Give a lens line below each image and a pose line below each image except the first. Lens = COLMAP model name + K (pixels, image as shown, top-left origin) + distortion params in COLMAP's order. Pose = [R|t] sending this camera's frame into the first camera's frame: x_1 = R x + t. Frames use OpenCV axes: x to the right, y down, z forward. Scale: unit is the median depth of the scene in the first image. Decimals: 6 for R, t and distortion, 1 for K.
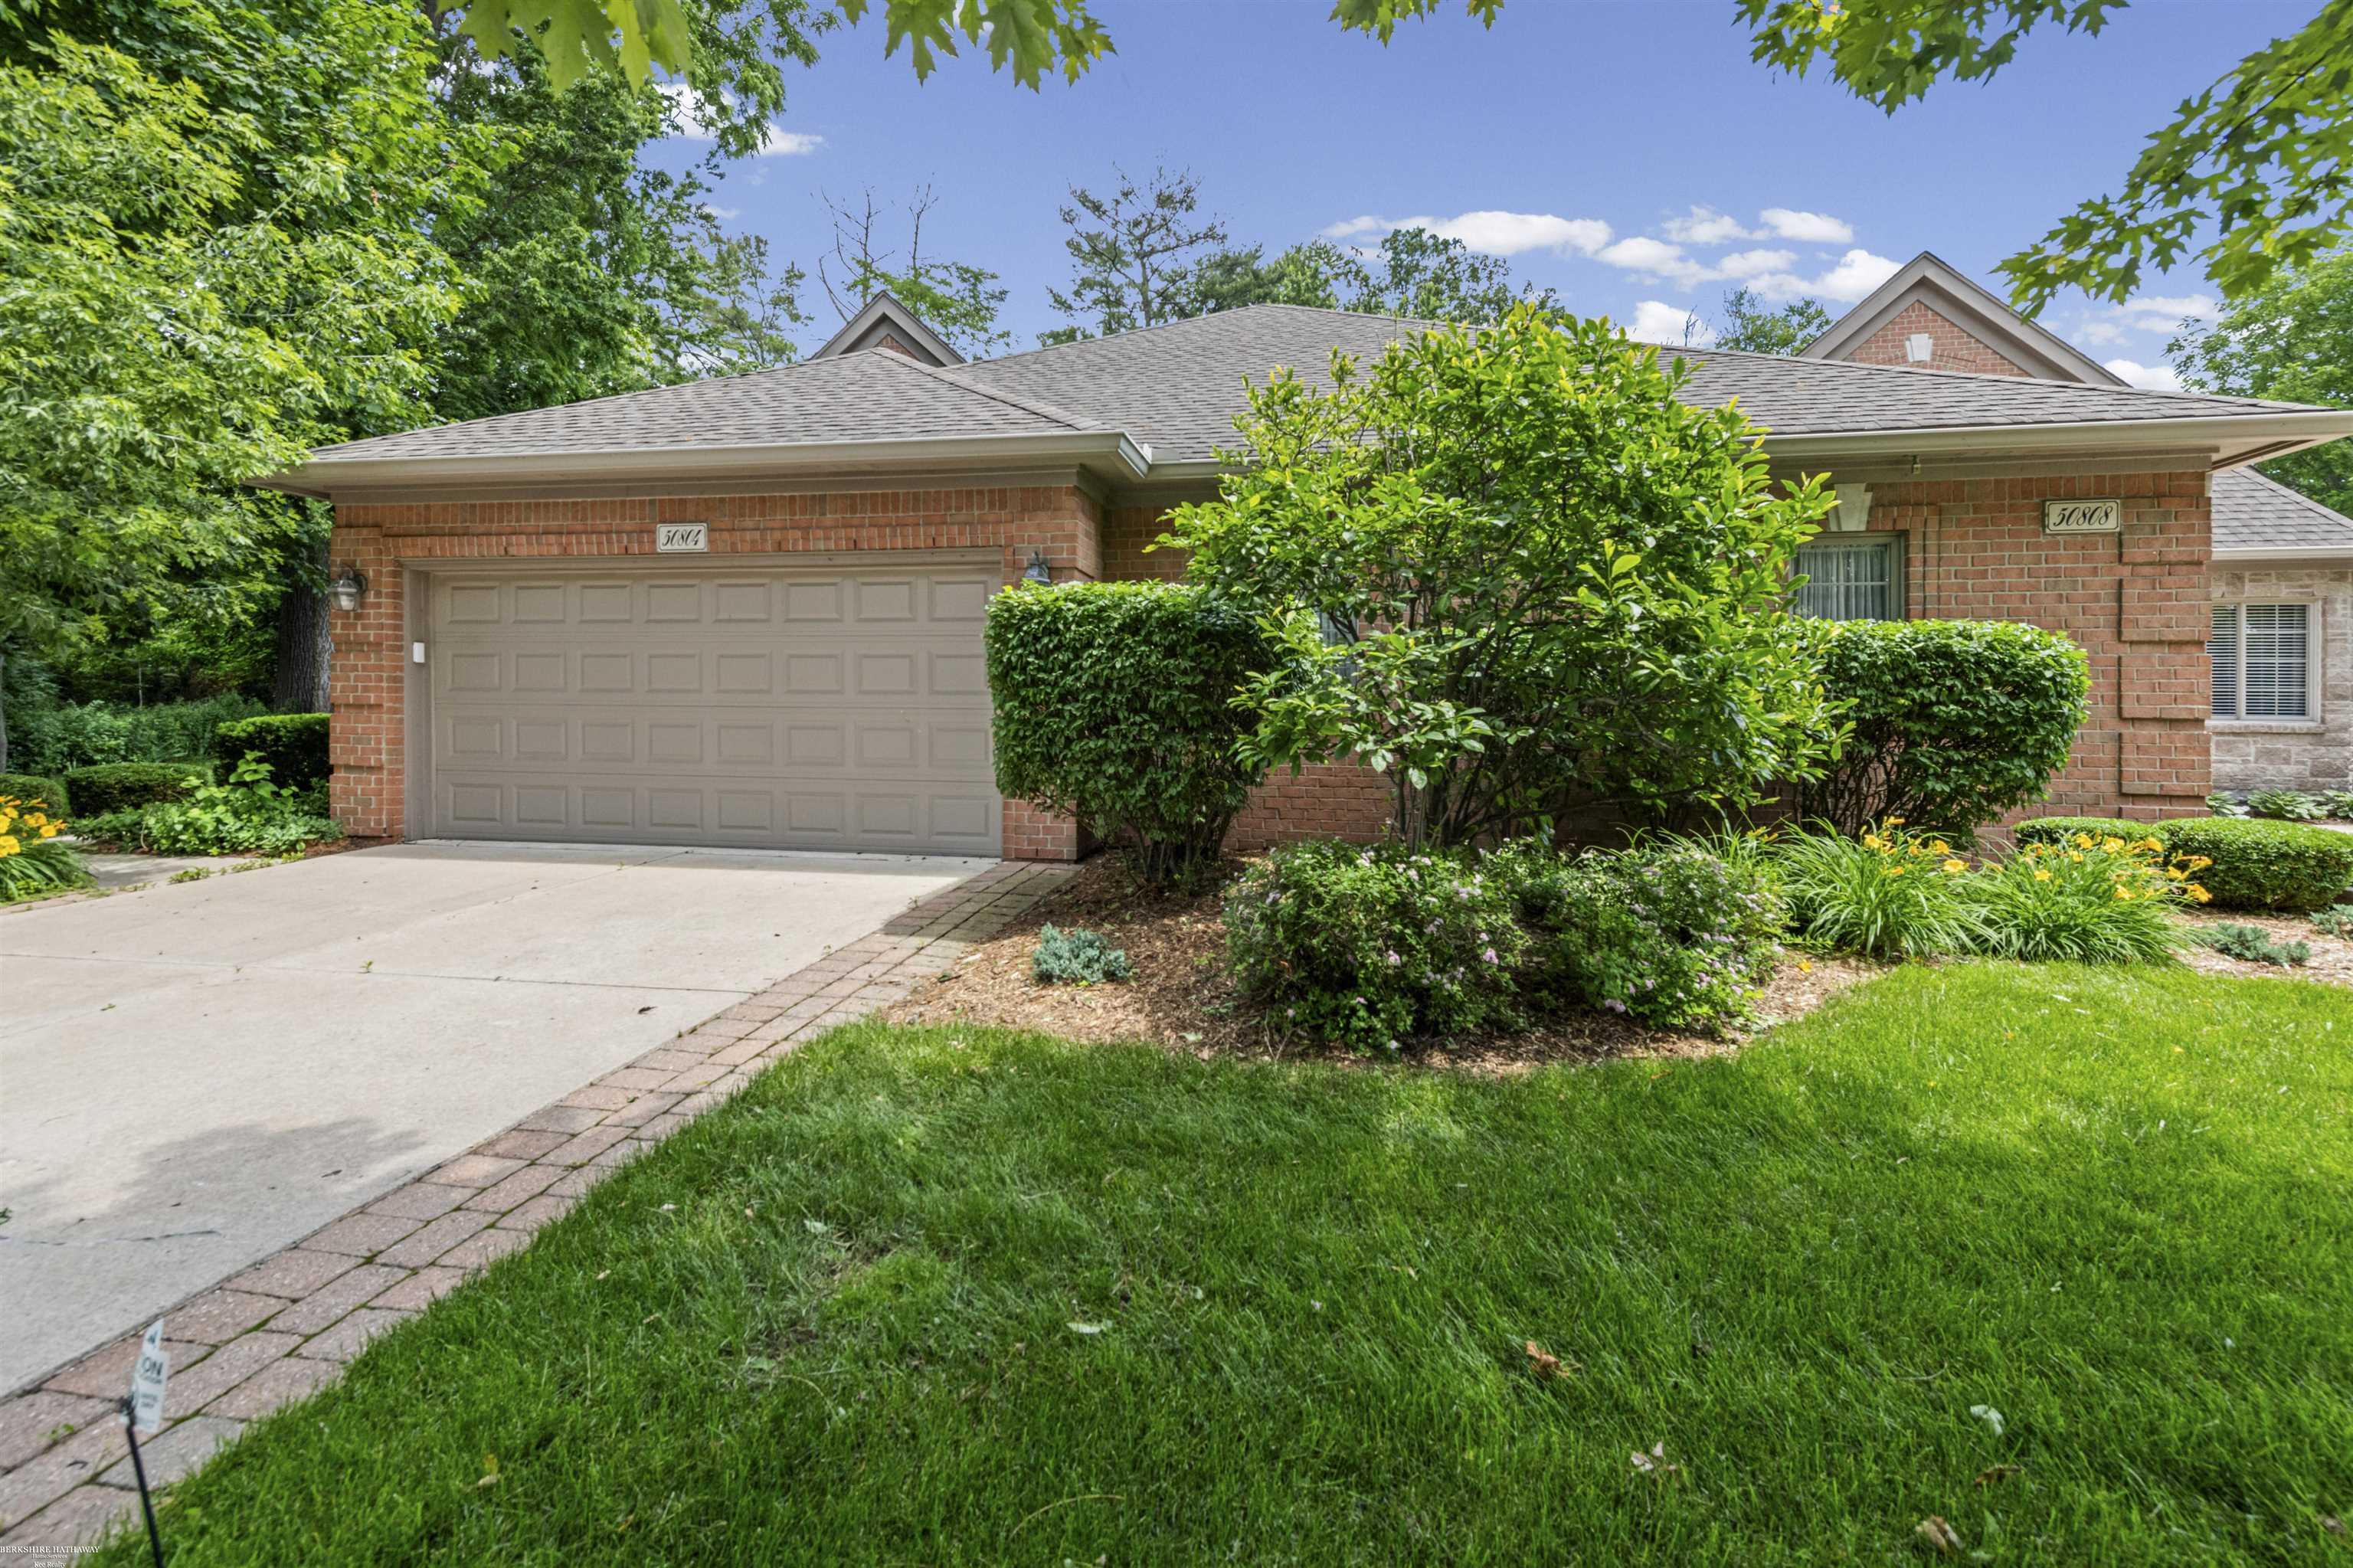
lens RADIAL K [[942.9, 0, 1245.7], [0, 942.9, 737.1], [0, 0, 1]] dist [0.016513, -0.003215]
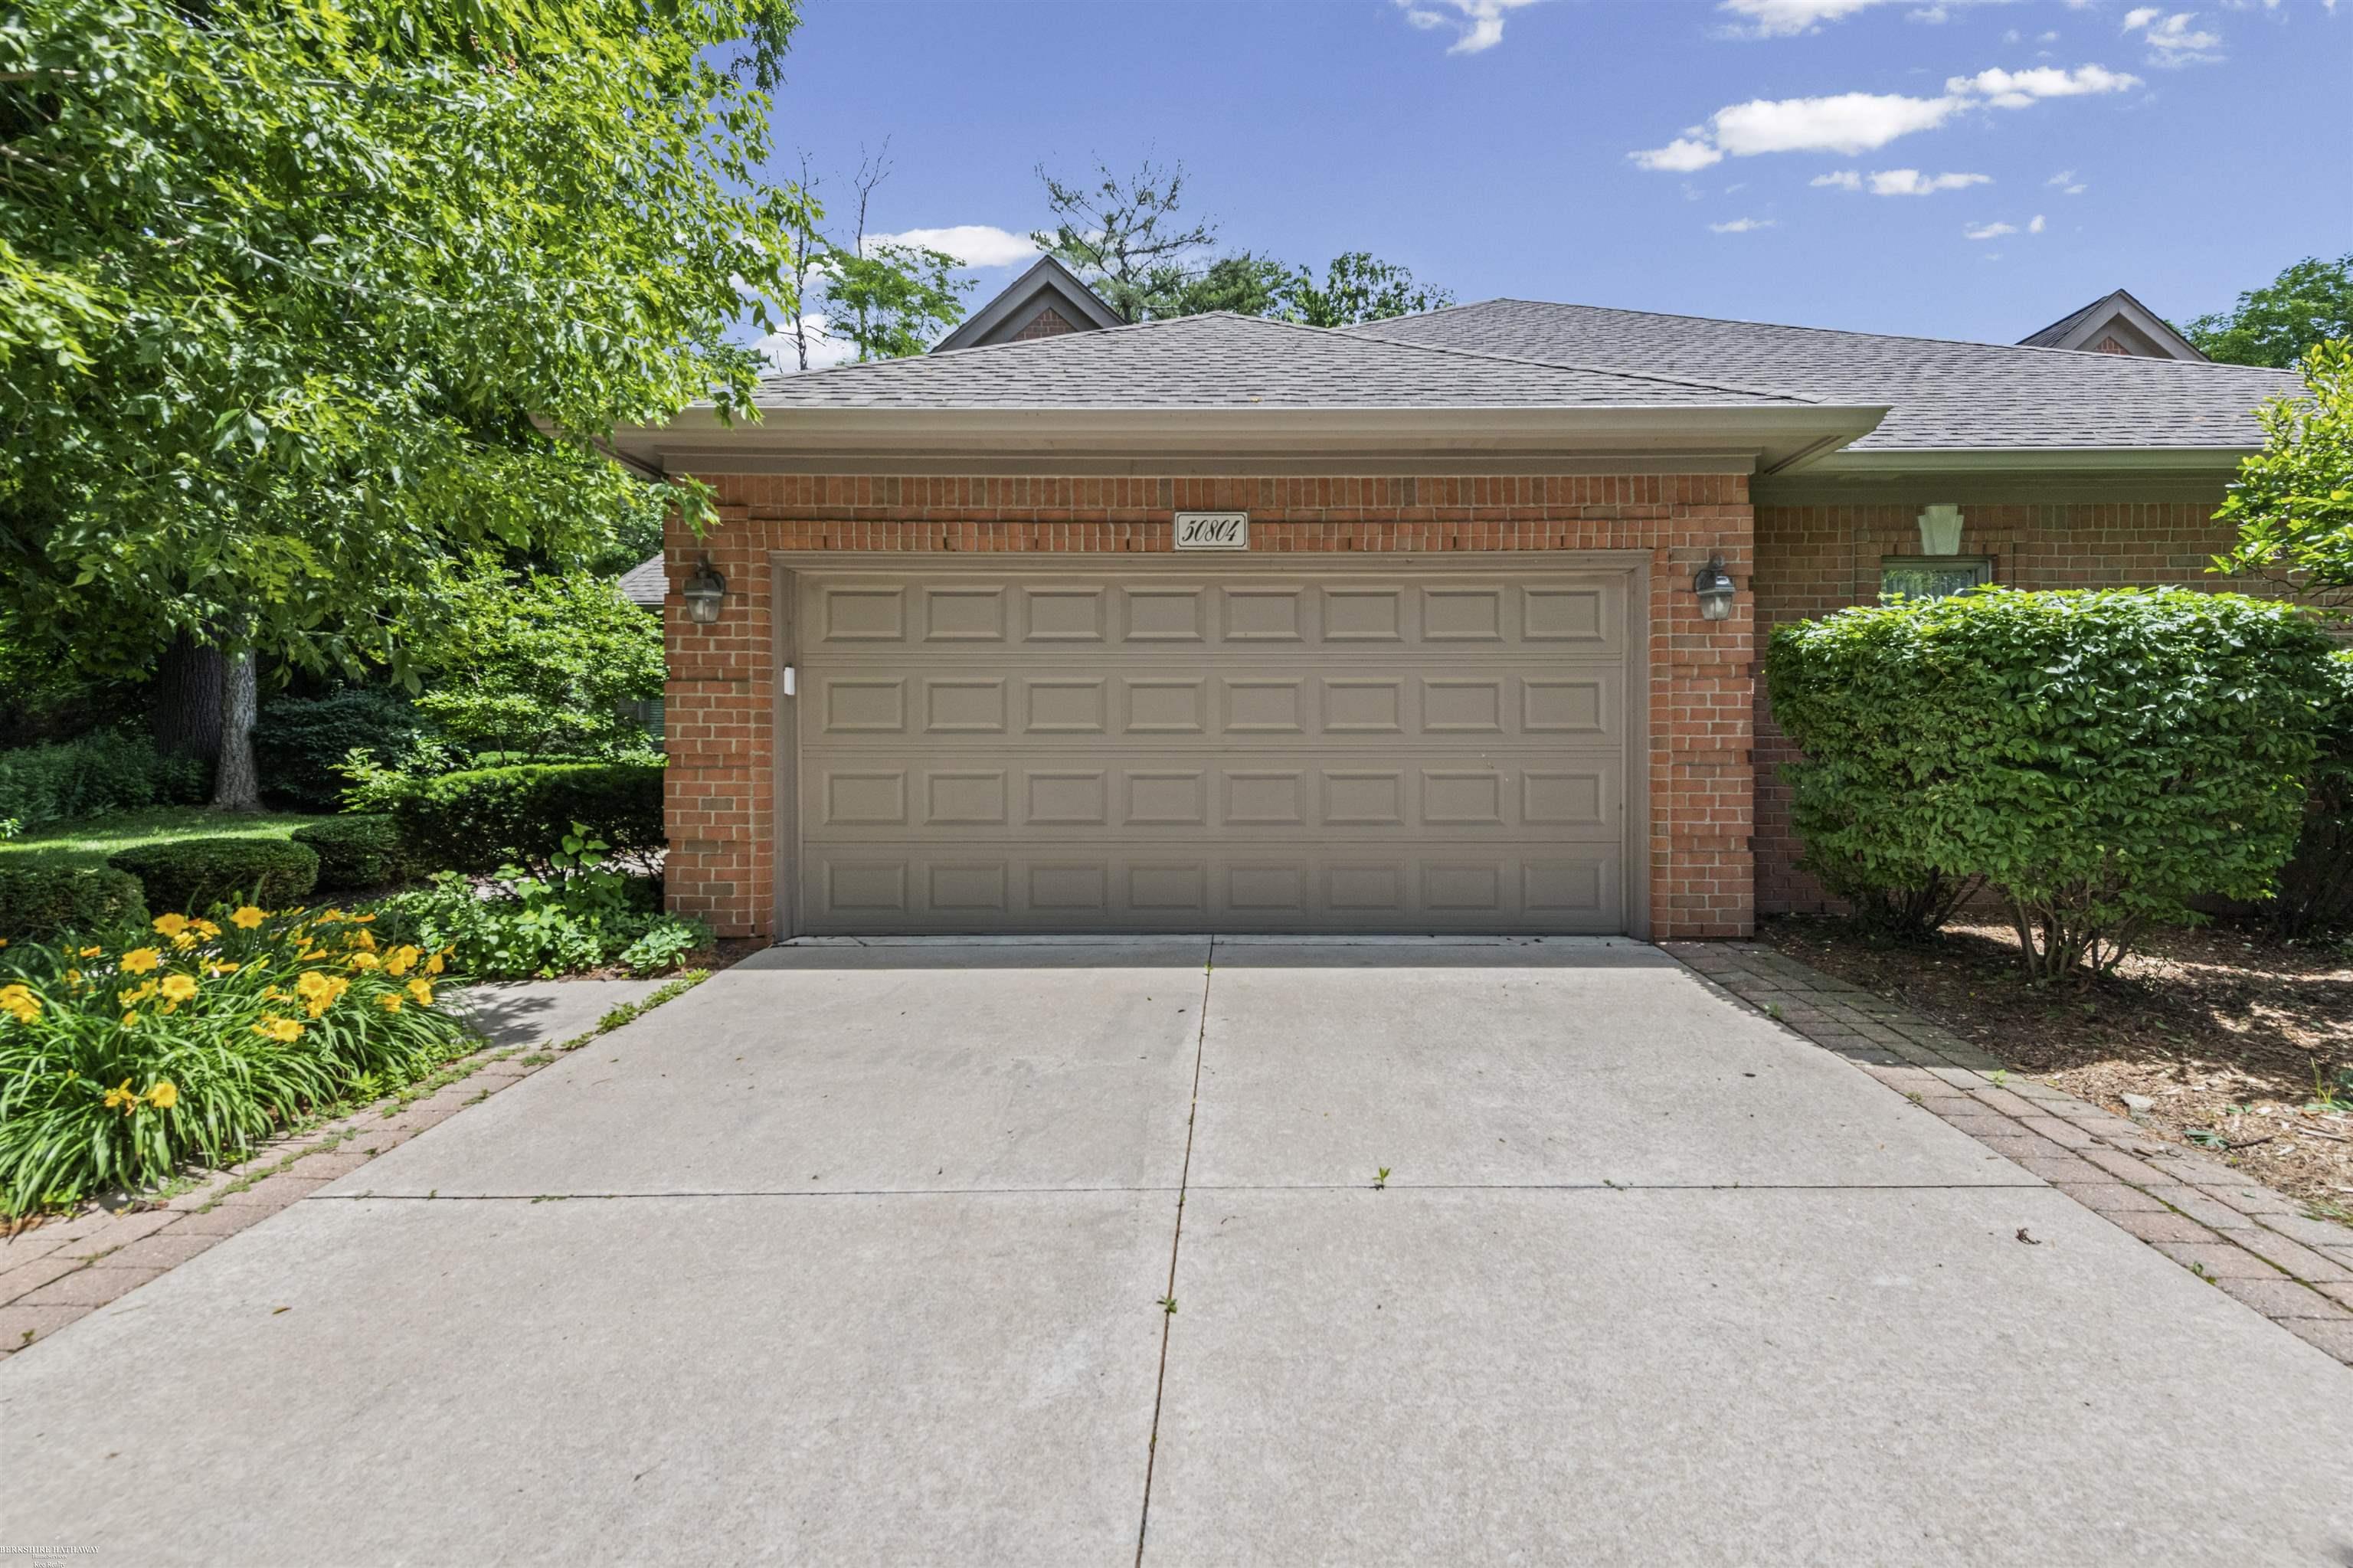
lens RADIAL K [[942.9, 0, 1184.6], [0, 942.9, 765.6], [0, 0, 1]] dist [0.016513, -0.003215]
pose [[0.985608, -0.013010, 0.168547, -0.703685], [0.013082, 0.999914, 0.000682, -0.021324], [-0.168542, 0.001533, 0.985693, 0.242934]]
